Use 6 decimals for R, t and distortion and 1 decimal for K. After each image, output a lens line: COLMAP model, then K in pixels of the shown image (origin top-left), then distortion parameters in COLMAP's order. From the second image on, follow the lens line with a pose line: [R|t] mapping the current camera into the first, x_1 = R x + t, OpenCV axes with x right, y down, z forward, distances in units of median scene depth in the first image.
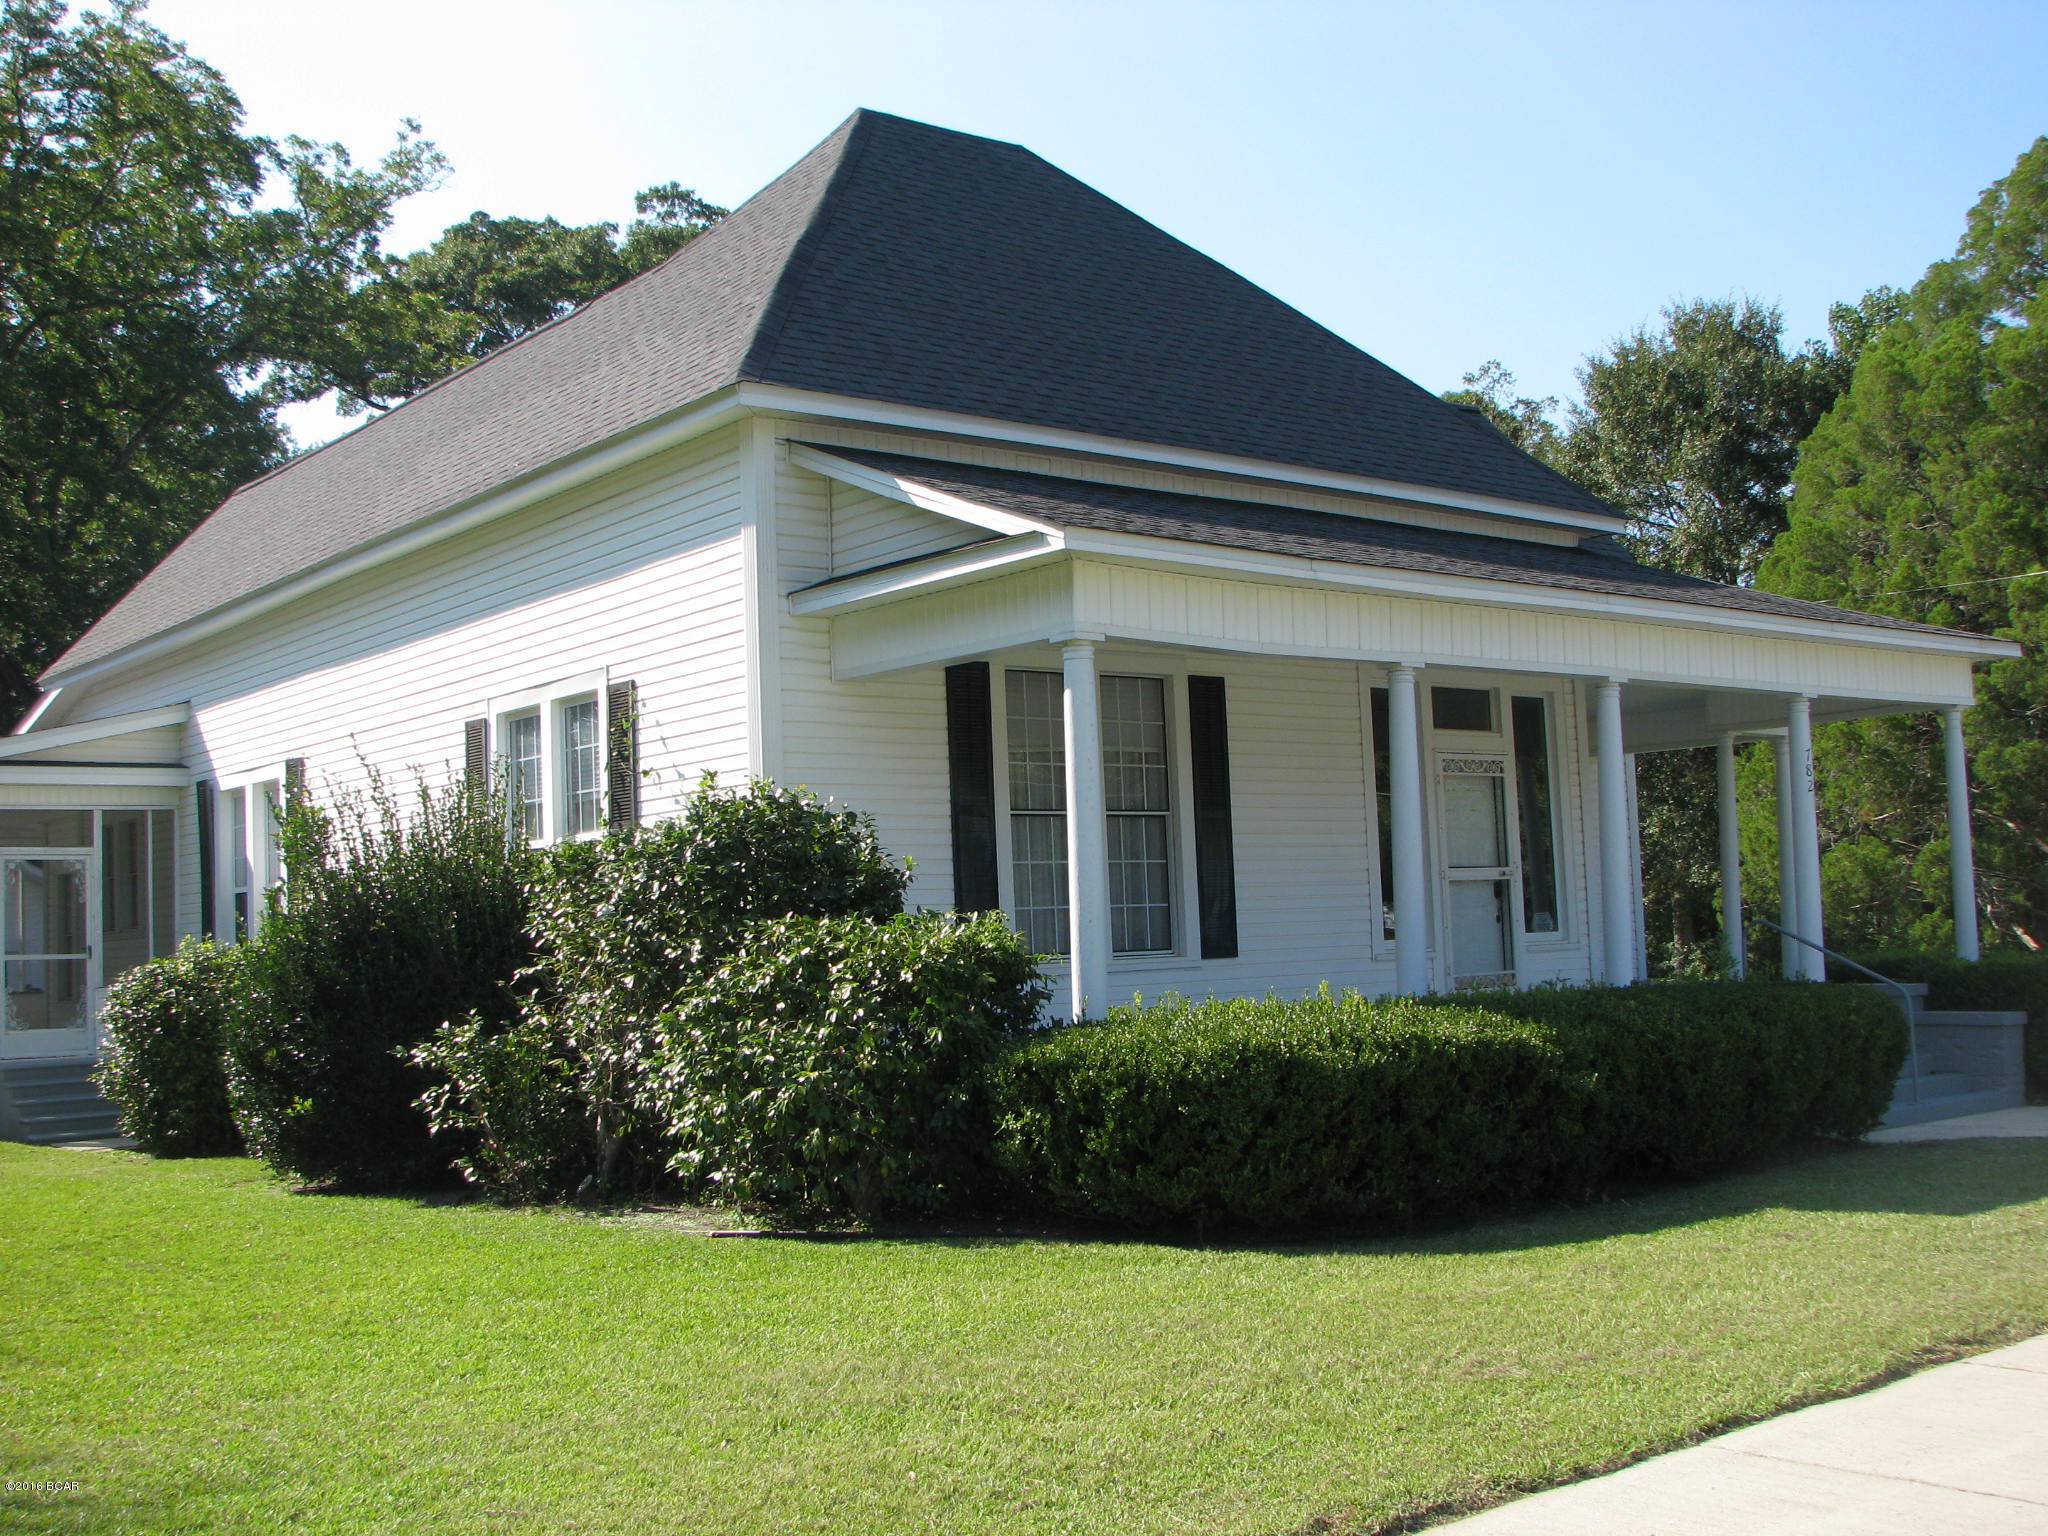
lens RADIAL K [[2273.0, 0, 1024.0], [0, 2273.0, 768.0], [0, 0, 1]] dist [-0.204797, 0.323910]
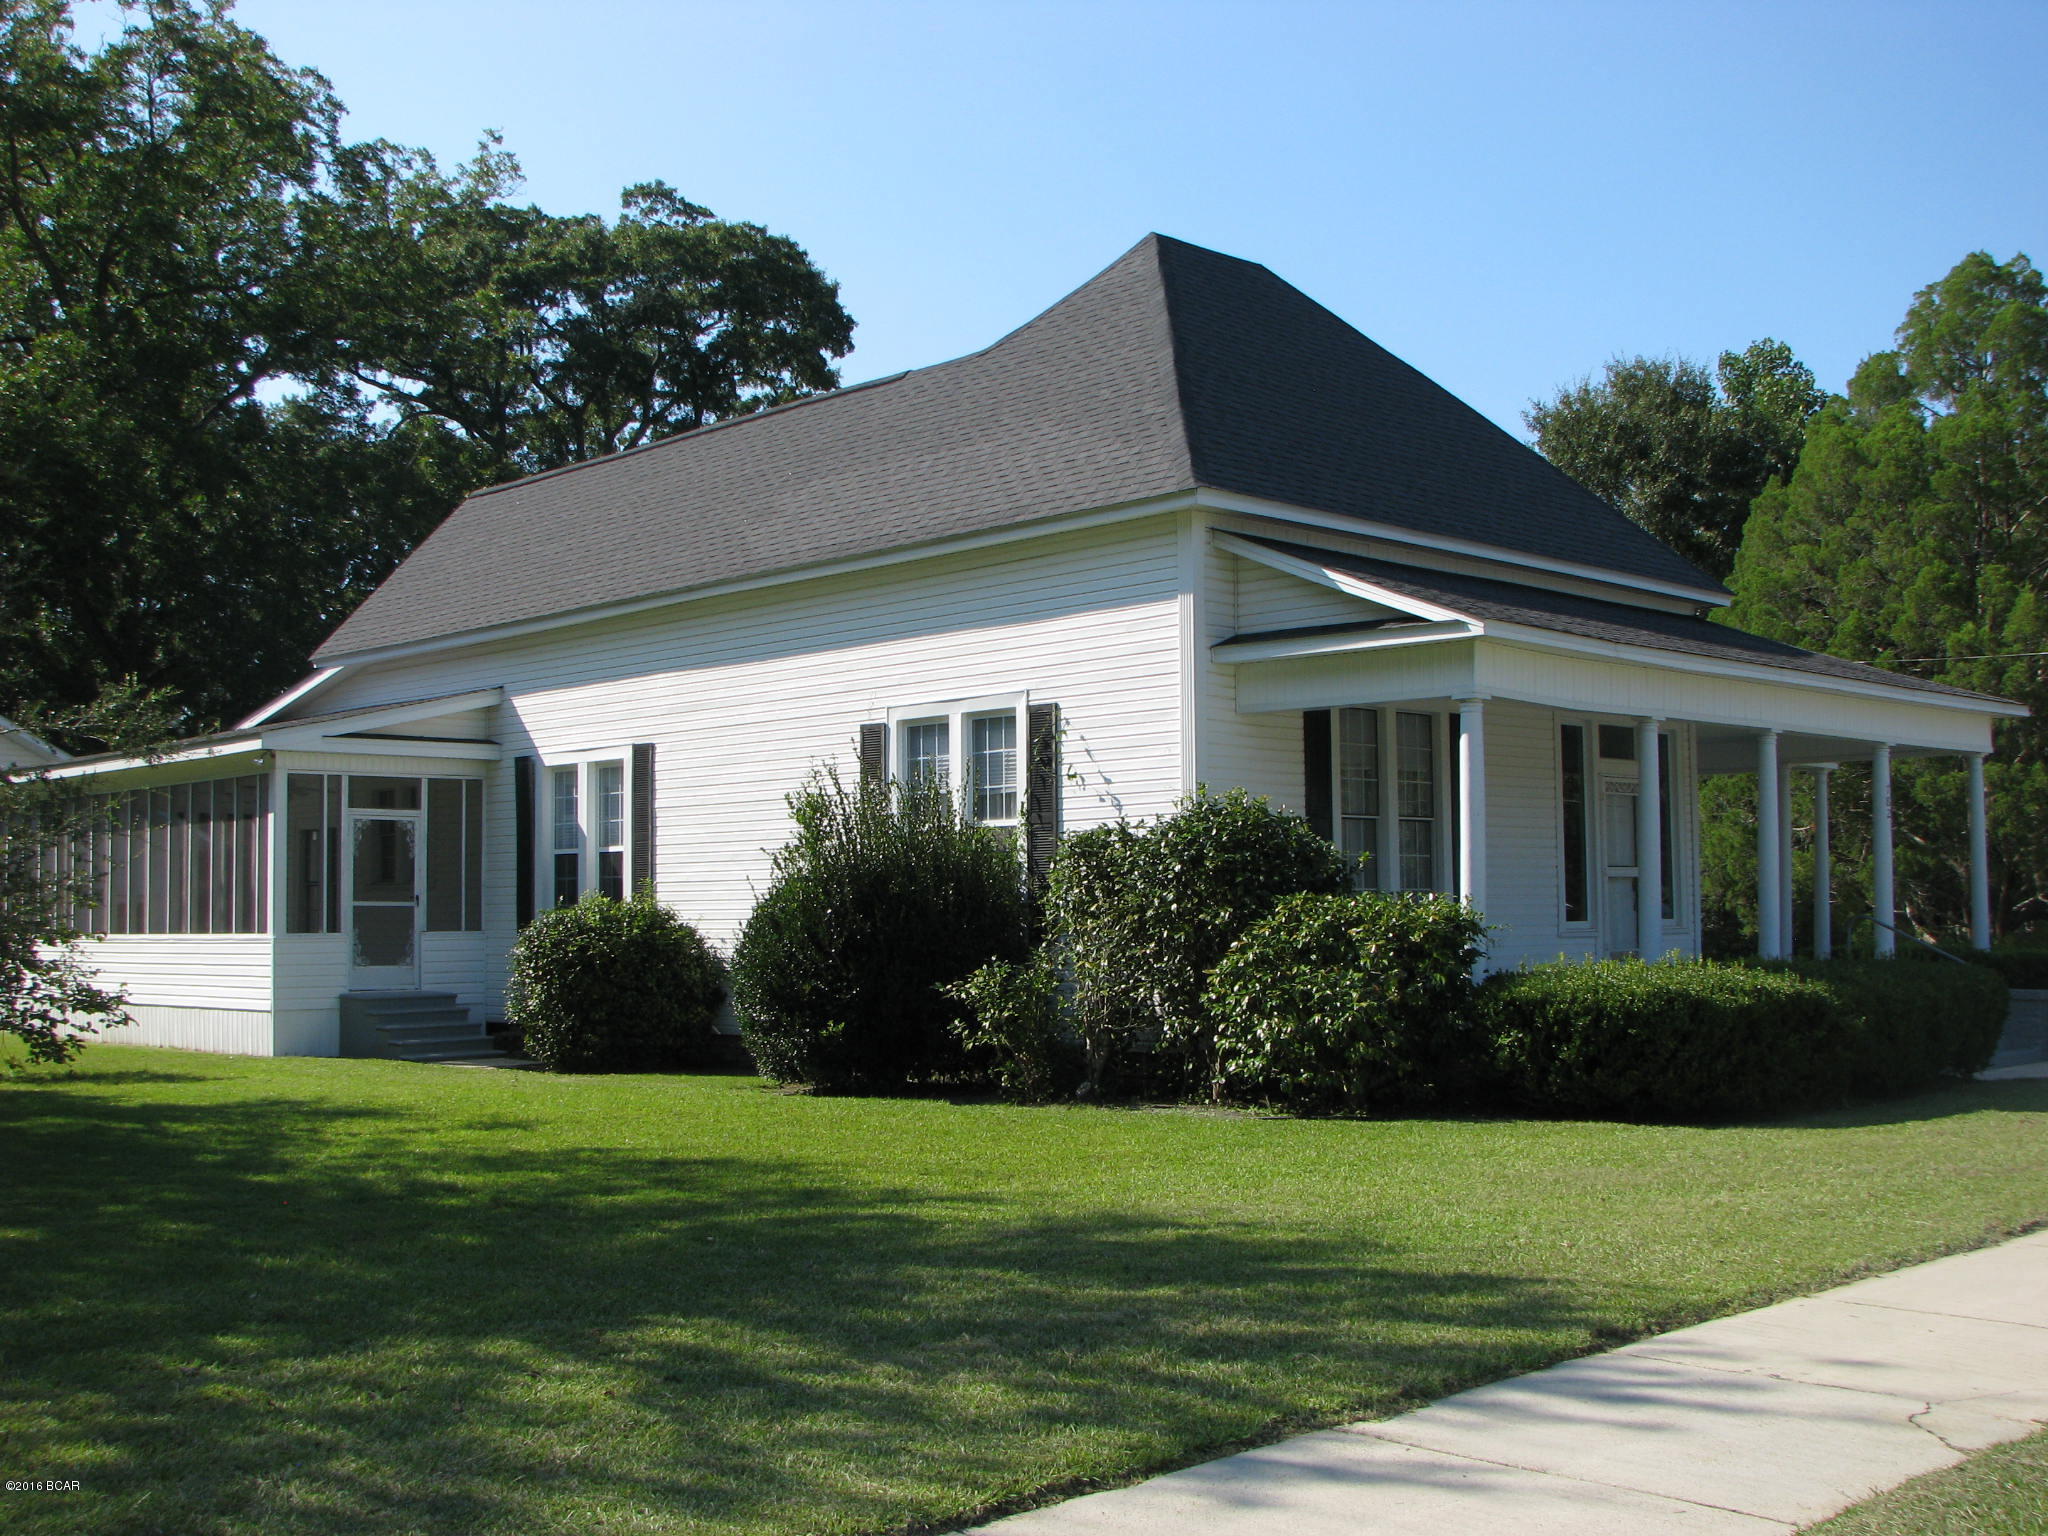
lens RADIAL K [[2273.0, 0, 1024.0], [0, 2273.0, 768.0], [0, 0, 1]] dist [-0.204797, 0.323910]
pose [[0.995193, 0.036526, 0.090870, -0.215450], [-0.037630, 0.999237, 0.010464, -0.010503], [-0.090419, -0.013833, 0.995808, -0.197988]]
